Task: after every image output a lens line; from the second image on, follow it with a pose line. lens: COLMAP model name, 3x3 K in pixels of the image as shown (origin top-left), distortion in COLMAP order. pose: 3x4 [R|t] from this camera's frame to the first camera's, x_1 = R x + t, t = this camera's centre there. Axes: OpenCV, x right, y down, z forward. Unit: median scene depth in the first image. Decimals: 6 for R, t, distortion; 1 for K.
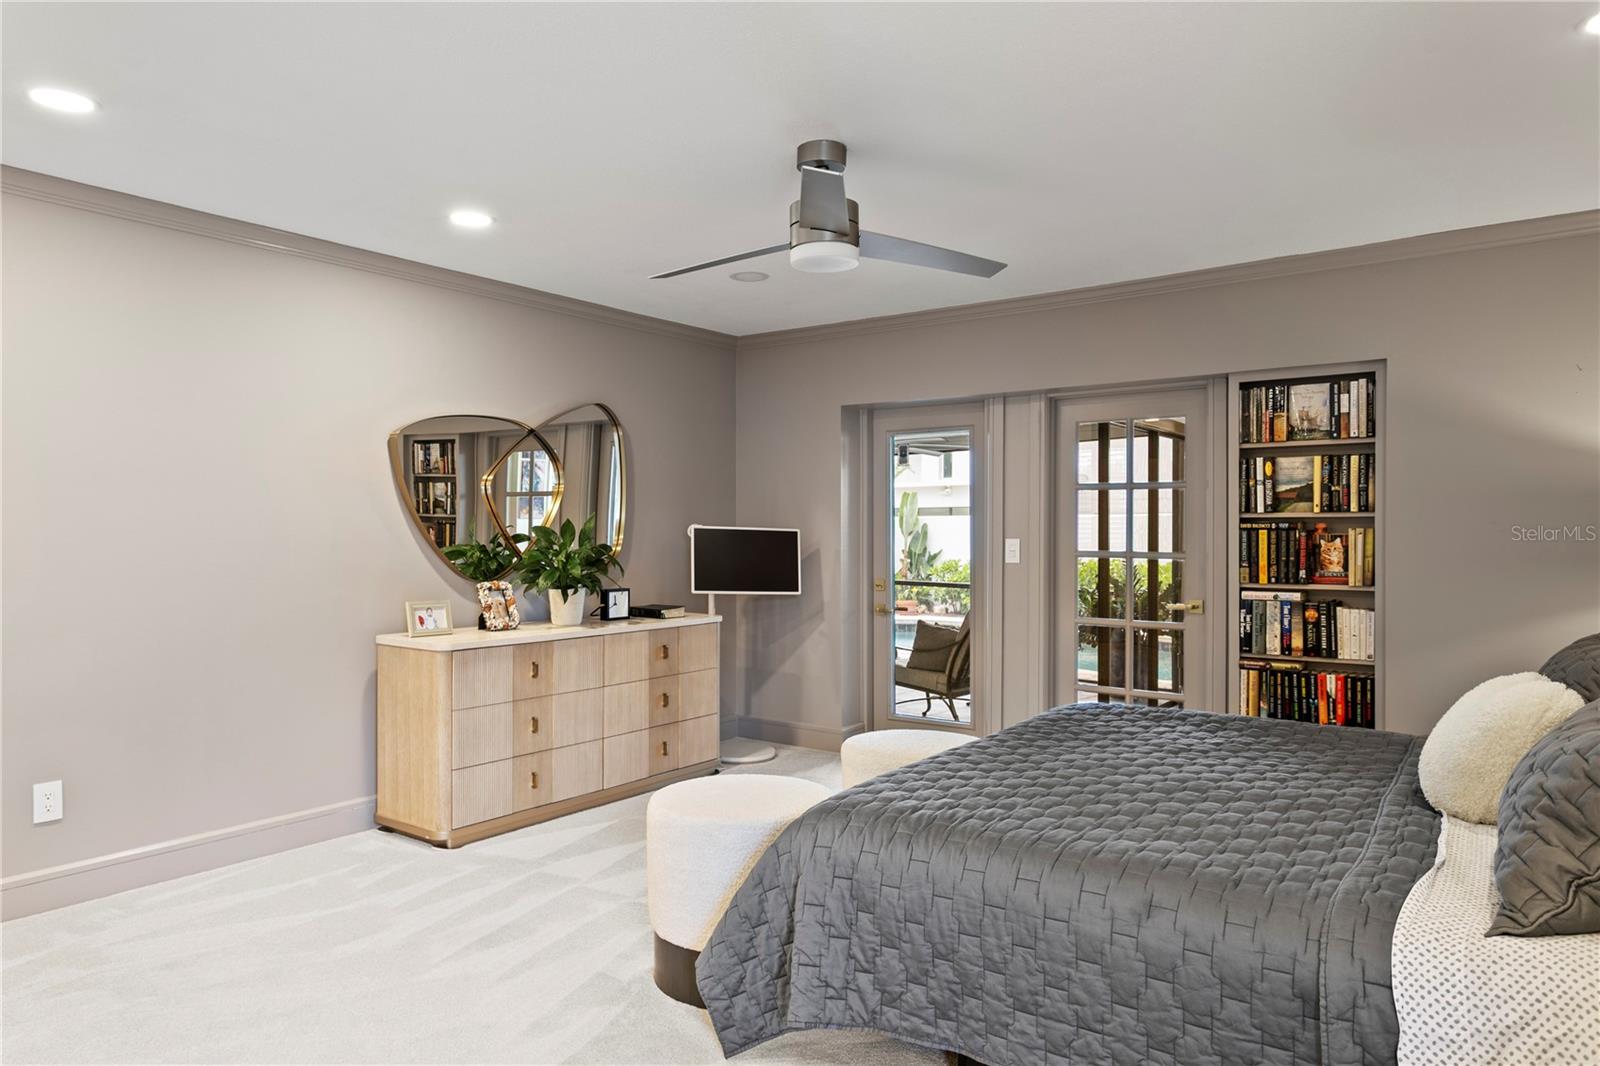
lens RADIAL K [[1074.3, 0, 800.7], [0, 1074.3, 529.9], [0, 0, 1]] dist [-0.001063, 0.000316]
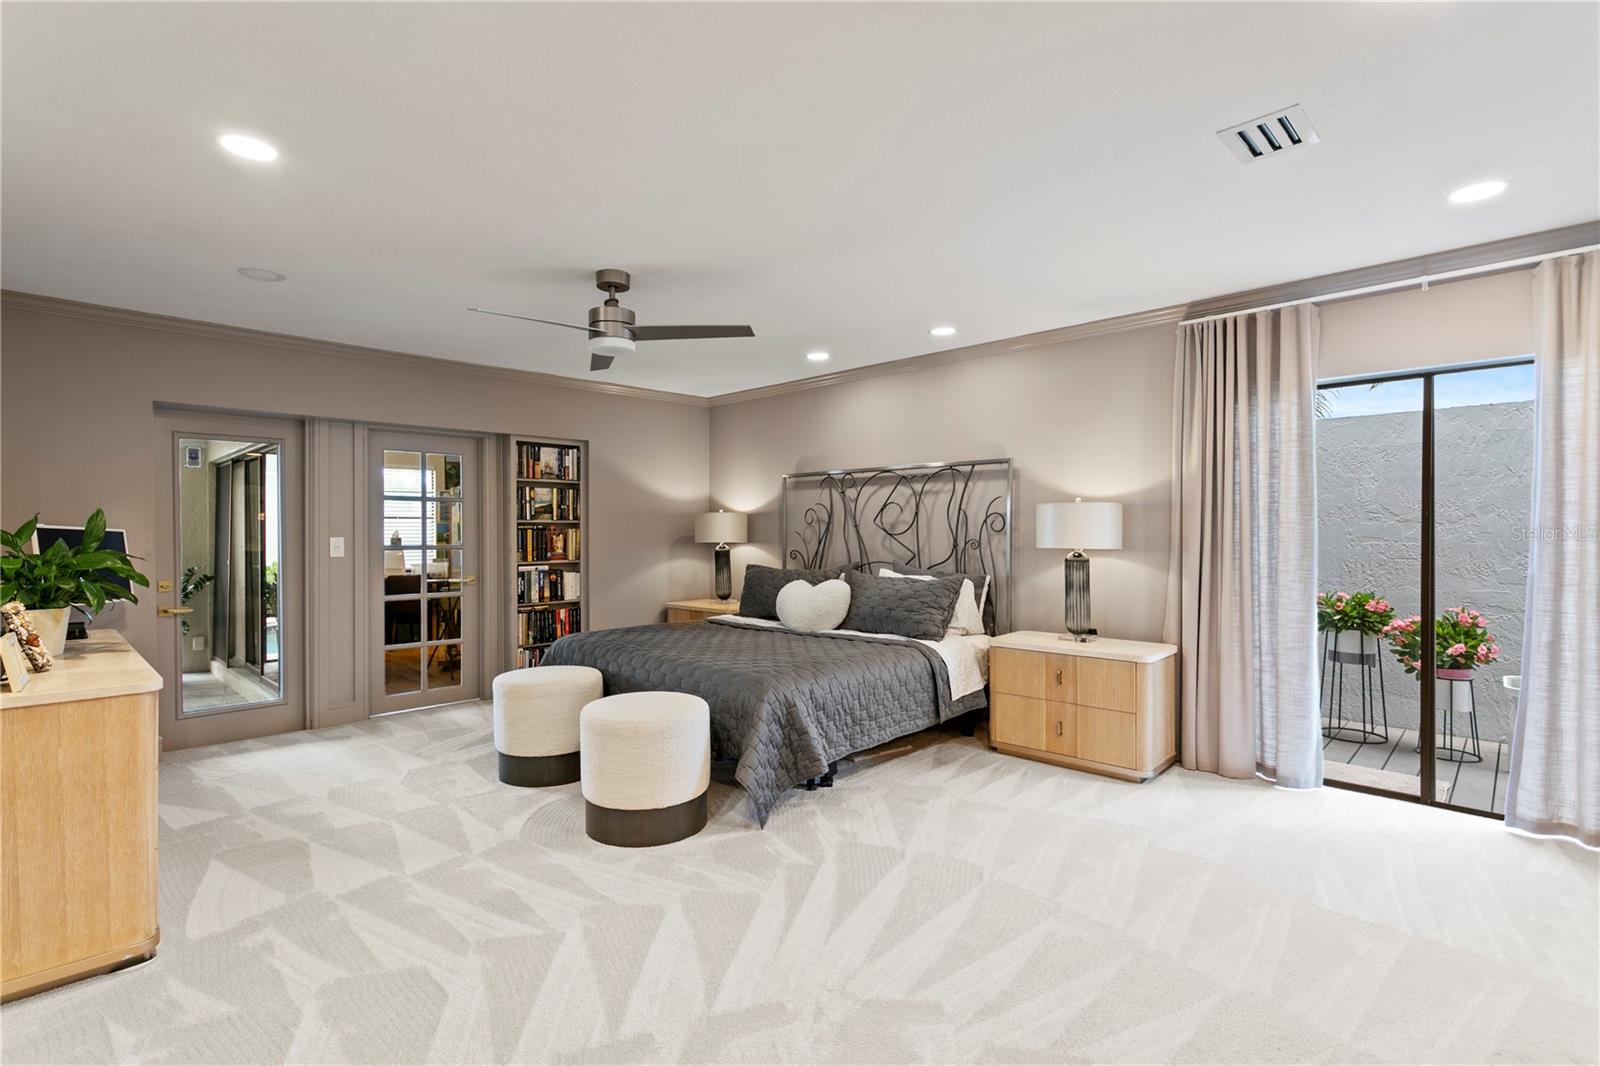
lens RADIAL K [[769.4, 0, 800.8], [0, 769.4, 534.5], [0, 0, 1]] dist [0.003592, 0.000321]
pose [[0.103539, -0.007353, 0.994598, -0.751741], [0.001403, 0.999973, 0.007247, -0.000734], [-0.994624, 0.000645, 0.103546, 0.456735]]
